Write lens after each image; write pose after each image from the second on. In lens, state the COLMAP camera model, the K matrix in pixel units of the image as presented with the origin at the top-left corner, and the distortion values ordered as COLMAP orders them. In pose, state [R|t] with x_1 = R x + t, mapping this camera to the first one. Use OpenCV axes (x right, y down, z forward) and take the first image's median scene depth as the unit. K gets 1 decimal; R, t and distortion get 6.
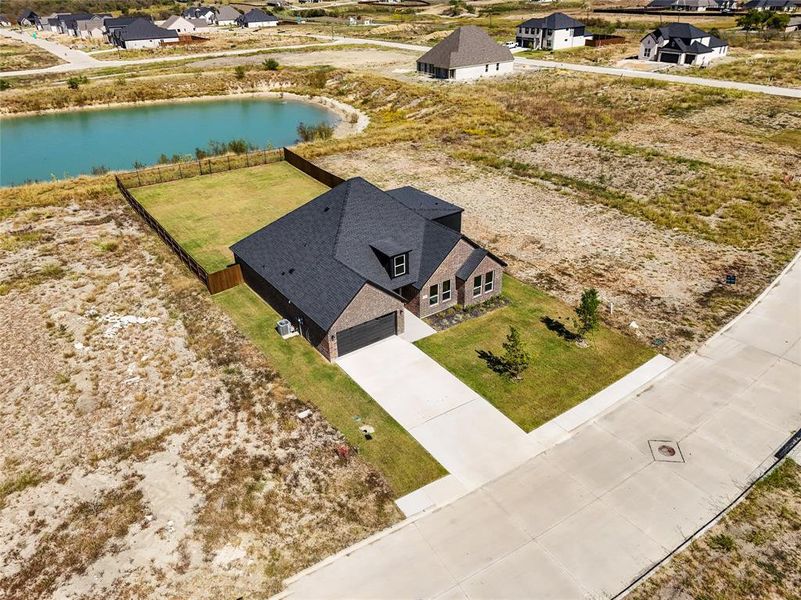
lens RADIAL K [[596.0, 0, 399.5], [0, 596.0, 295.7], [0, 0, 1]] dist [0.062484, -0.050499]
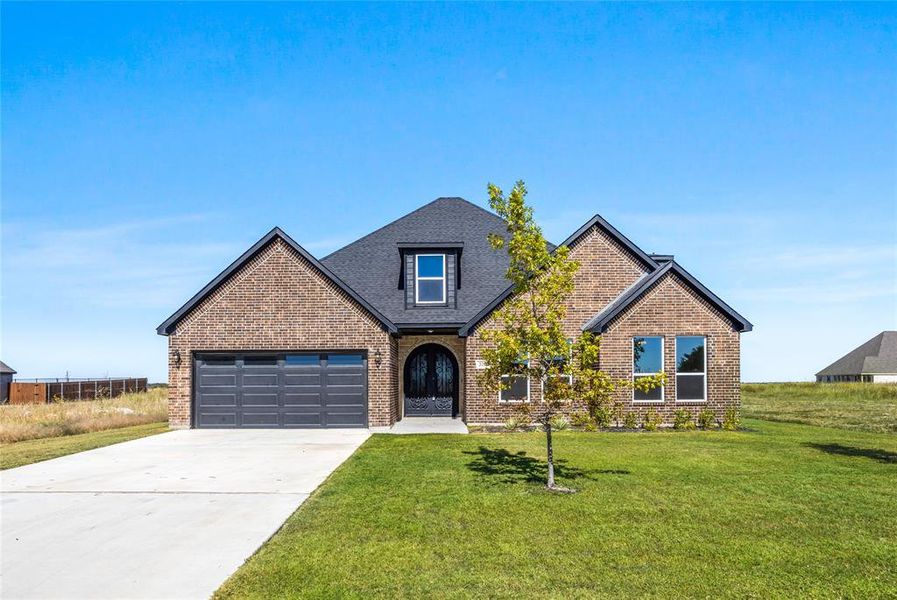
lens RADIAL K [[599.5, 0, 435.9], [0, 599.5, 358.1], [0, 0, 1]] dist [-0.053395, 0.002222]
pose [[0.808452, -0.001240, -0.588560, 0.204166], [-0.293488, 0.865950, -0.404962, 0.136268], [0.510166, 0.500128, 0.699716, 0.587960]]
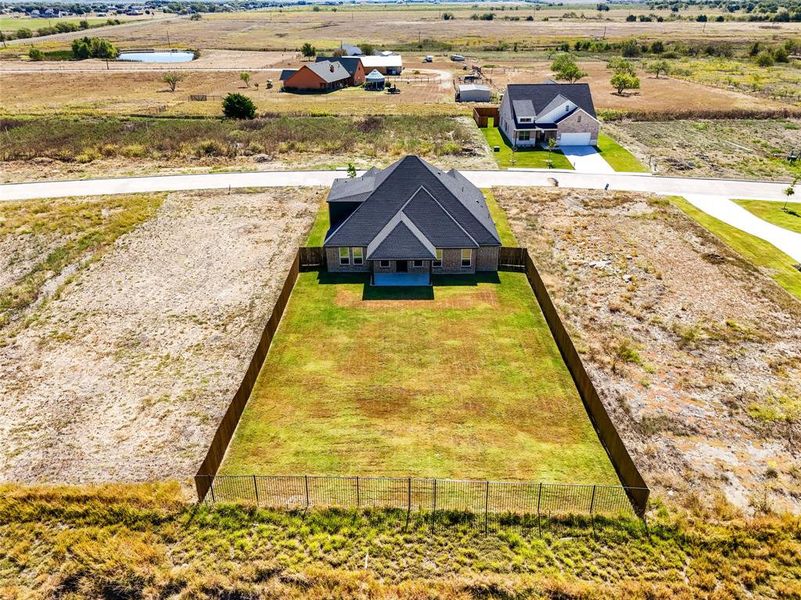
lens RADIAL K [[596.0, 0, 406.5], [0, 596.0, 298.1], [0, 0, 1]] dist [0.062484, -0.050499]
pose [[-0.816511, -0.235090, 0.527297, -0.686828], [0.298690, 0.609587, 0.734295, -0.804158], [-0.494058, 0.757058, -0.427516, 1.520823]]
